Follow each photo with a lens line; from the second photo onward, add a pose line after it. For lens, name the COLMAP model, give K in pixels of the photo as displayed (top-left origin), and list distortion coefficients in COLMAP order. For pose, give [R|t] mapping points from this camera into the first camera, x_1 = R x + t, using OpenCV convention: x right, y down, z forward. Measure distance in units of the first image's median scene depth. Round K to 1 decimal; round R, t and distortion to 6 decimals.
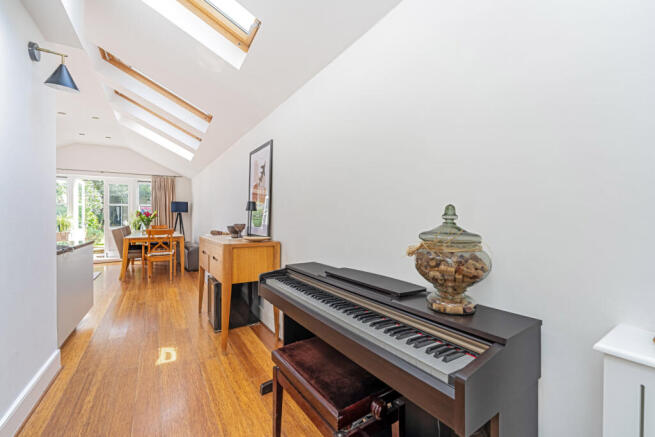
lens RADIAL K [[268.5, 0, 328.6], [0, 268.5, 220.6], [0, 0, 1]] dist [0.000075, -0.000170]
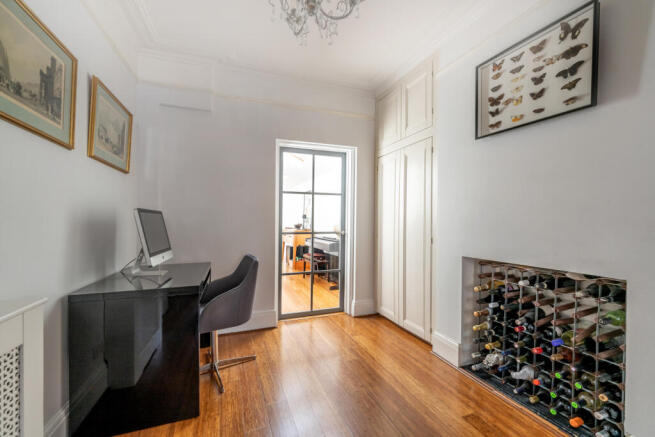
lens RADIAL K [[268.5, 0, 328.6], [0, 268.5, 220.6], [0, 0, 1]] dist [0.000075, -0.000170]
pose [[0.980642, 0.007960, -0.195649, 0.365887], [-0.010445, 0.999877, -0.011674, 0.008284], [0.195532, 0.013491, 0.980605, -1.214990]]
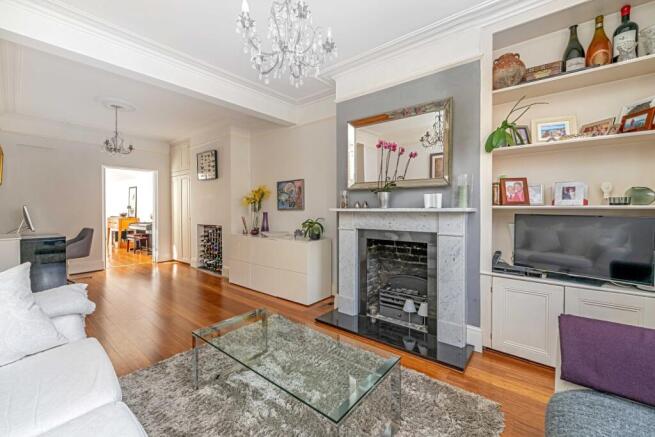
lens RADIAL K [[268.1, 0, 328.2], [0, 268.1, 211.4], [0, 0, 1]] dist [-0.000068, -0.000136]
pose [[0.949012, -0.001660, 0.315236, 0.806505], [0.003199, 0.999985, -0.004364, 0.015364], [-0.315225, 0.005150, 0.949003, -2.340443]]
